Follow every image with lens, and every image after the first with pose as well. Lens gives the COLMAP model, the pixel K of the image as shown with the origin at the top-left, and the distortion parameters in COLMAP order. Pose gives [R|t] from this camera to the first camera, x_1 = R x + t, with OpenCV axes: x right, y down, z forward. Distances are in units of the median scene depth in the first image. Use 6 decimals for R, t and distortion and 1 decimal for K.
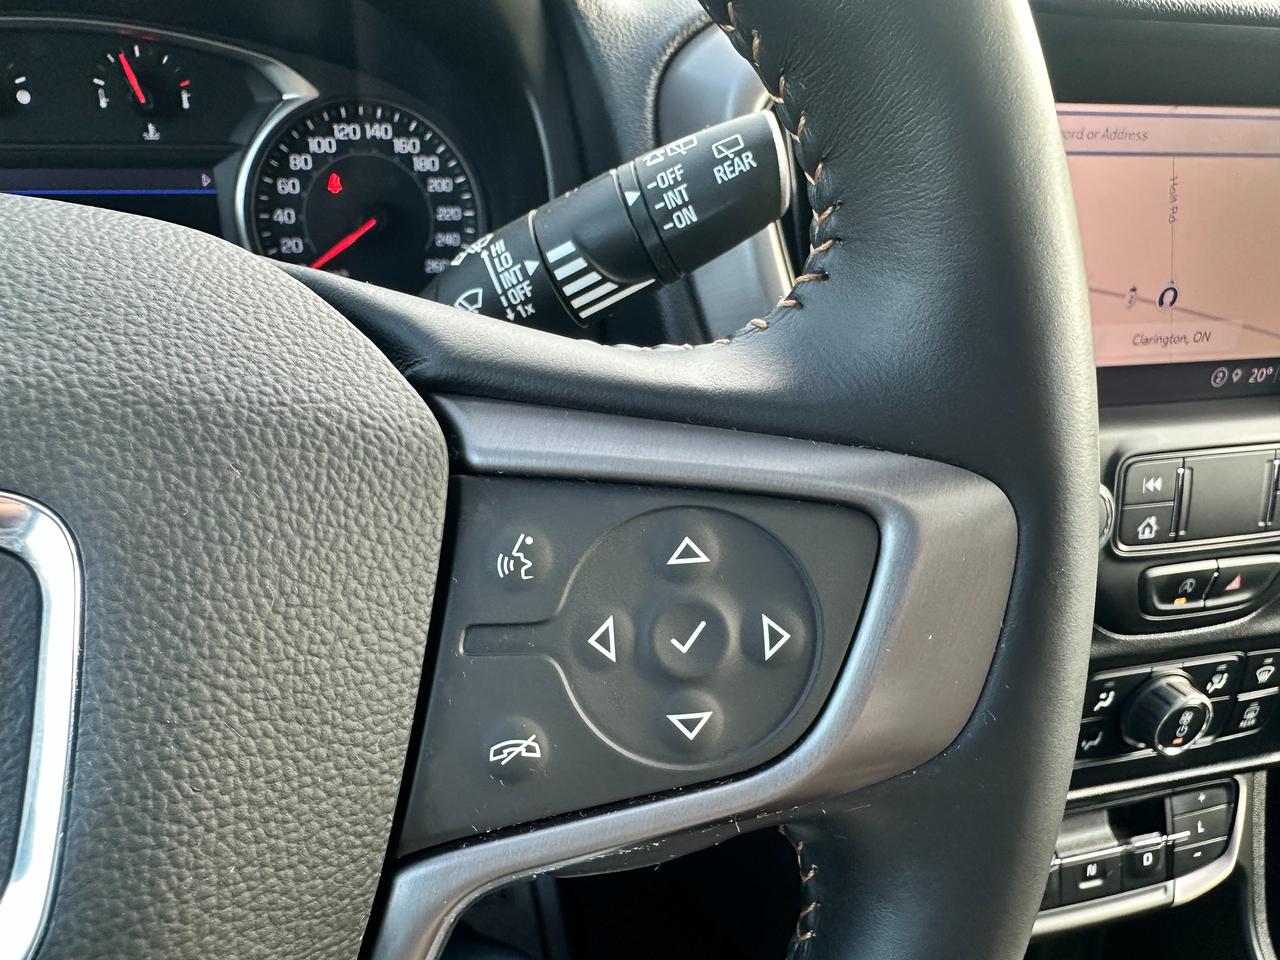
lens RADIAL K [[903.0, 0, 591.1], [0, 903.0, 538.5], [0, 0, 1]] dist [0.034308, -0.042513]
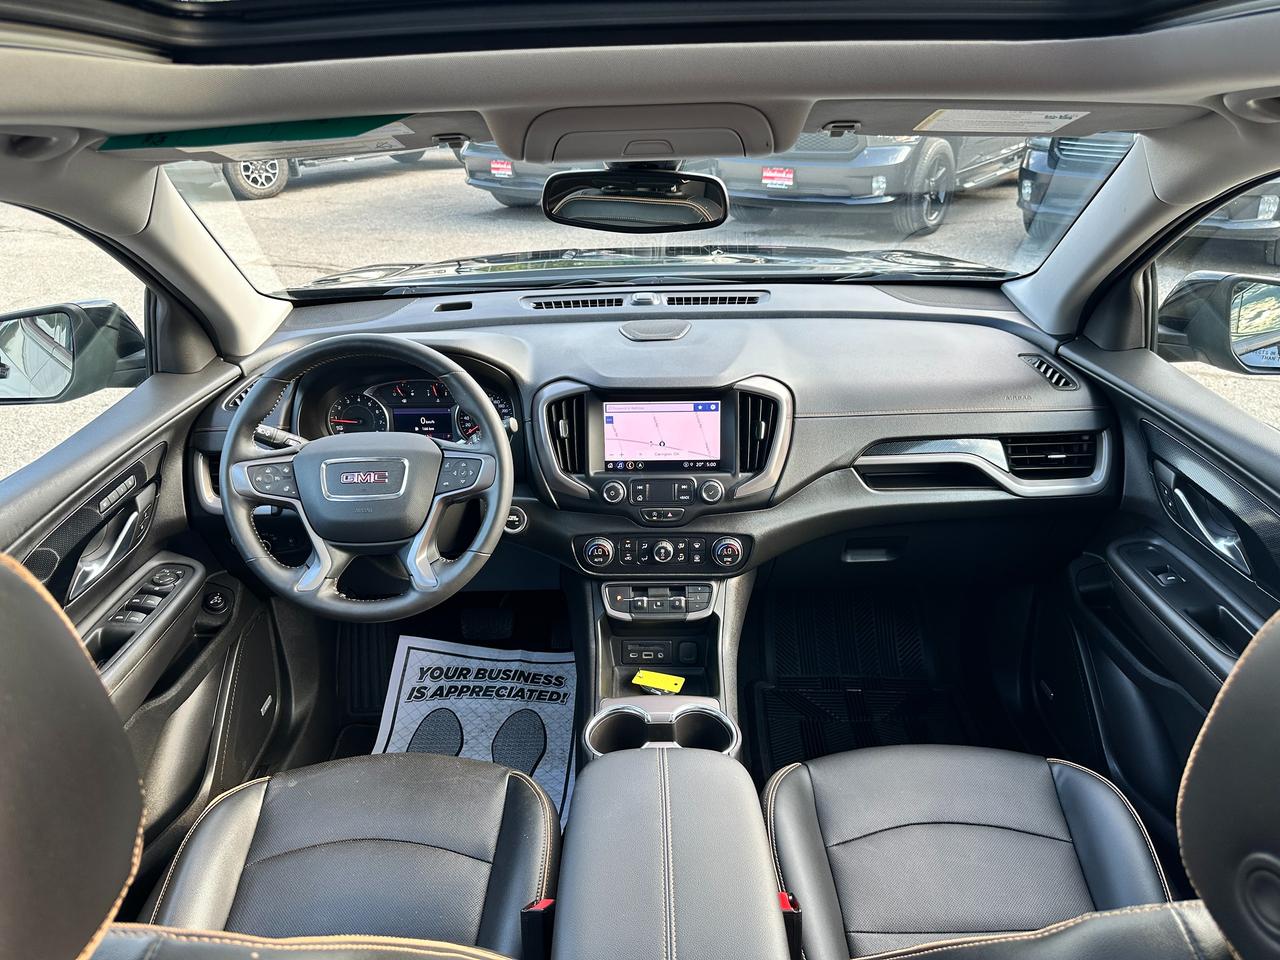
lens RADIAL K [[903.0, 0, 626.4], [0, 903.0, 474.1], [0, 0, 1]] dist [0.034308, -0.042513]
pose [[0.958937, 0.034482, -0.281514, 1.542408], [-0.086971, 0.980513, -0.176154, 0.554784], [0.269954, 0.193404, 0.943250, -2.652290]]
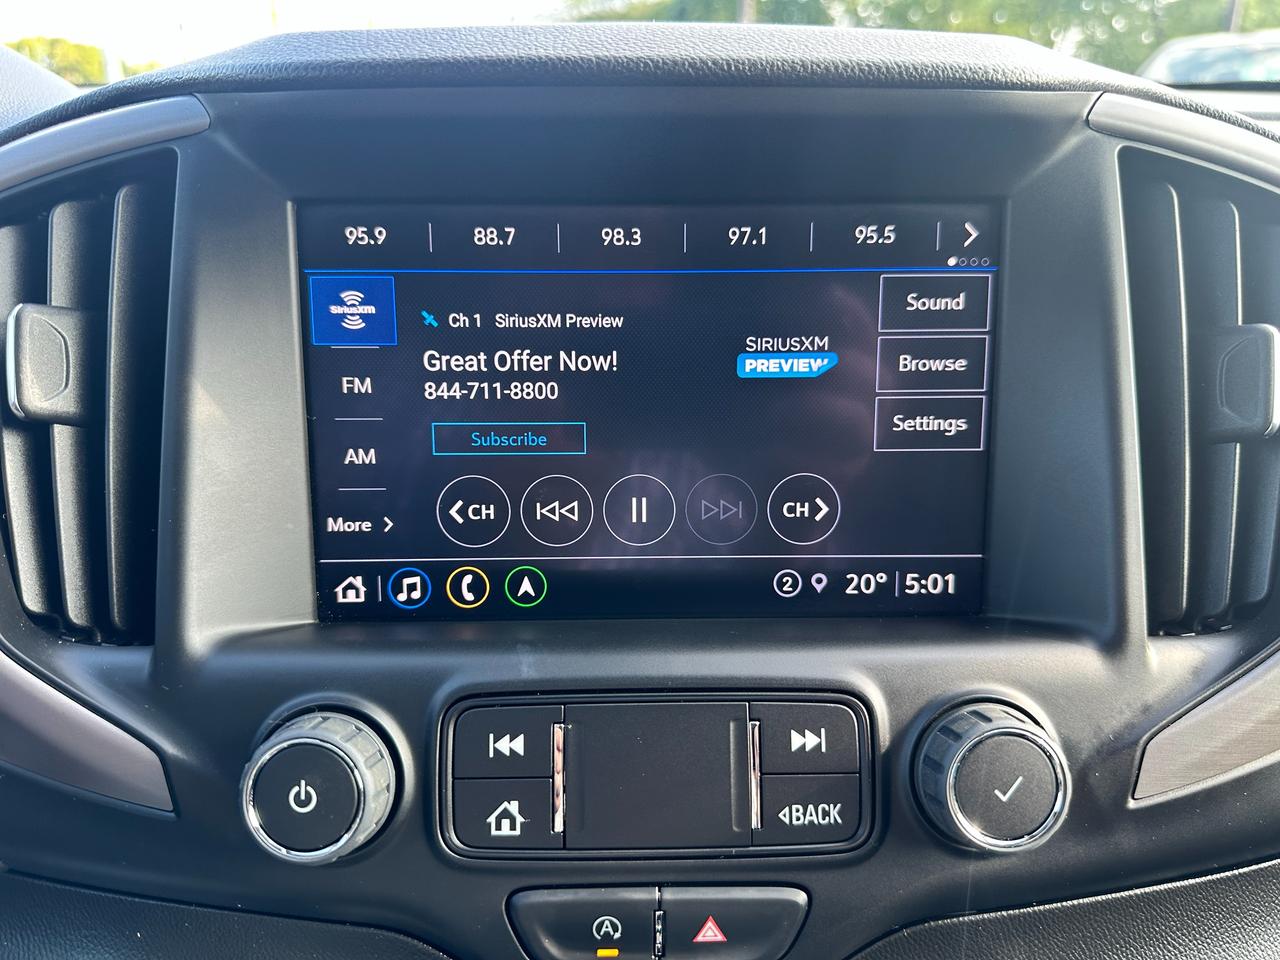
lens RADIAL K [[903.0, 0, 644.0], [0, 903.0, 474.7], [0, 0, 1]] dist [0.034308, -0.042513]
pose [[0.976030, 0.013577, -0.217211, 0.747217], [-0.074697, 0.958324, -0.275746, -0.064645], [0.204415, 0.285361, 0.936367, 0.341613]]
